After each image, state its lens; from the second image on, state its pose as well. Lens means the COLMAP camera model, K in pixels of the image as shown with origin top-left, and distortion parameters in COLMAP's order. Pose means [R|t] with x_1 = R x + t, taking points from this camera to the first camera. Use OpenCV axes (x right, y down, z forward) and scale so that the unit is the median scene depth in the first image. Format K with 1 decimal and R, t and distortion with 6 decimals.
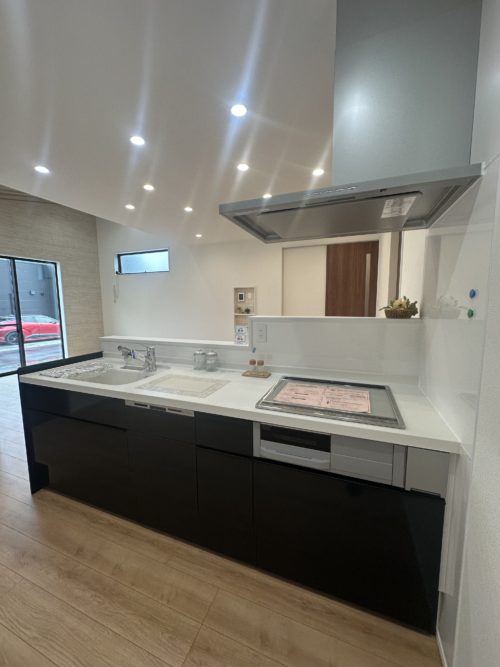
lens RADIAL K [[267.3, 0, 250.1], [0, 267.3, 336.7], [0, 0, 1]] dist [0.001056, 0.000290]
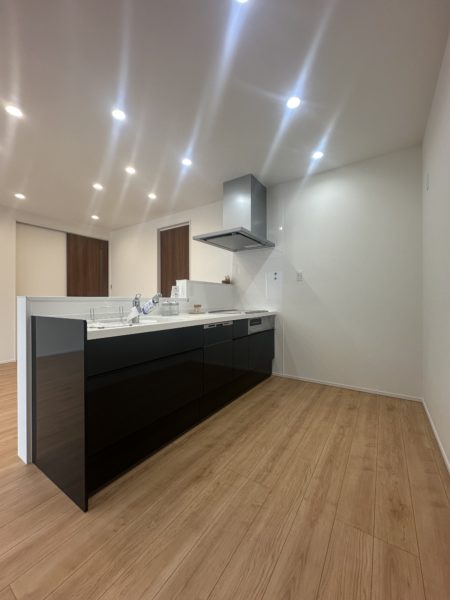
lens RADIAL K [[238.5, 0, 225.0], [0, 238.5, 300.0], [0, 0, 1]] dist [0.002147, 0.000162]
pose [[0.209506, 0.006587, 0.977785, -1.724472], [0.125466, 0.991530, -0.033563, 0.158845], [-0.969725, 0.129710, 0.206905, 0.601770]]
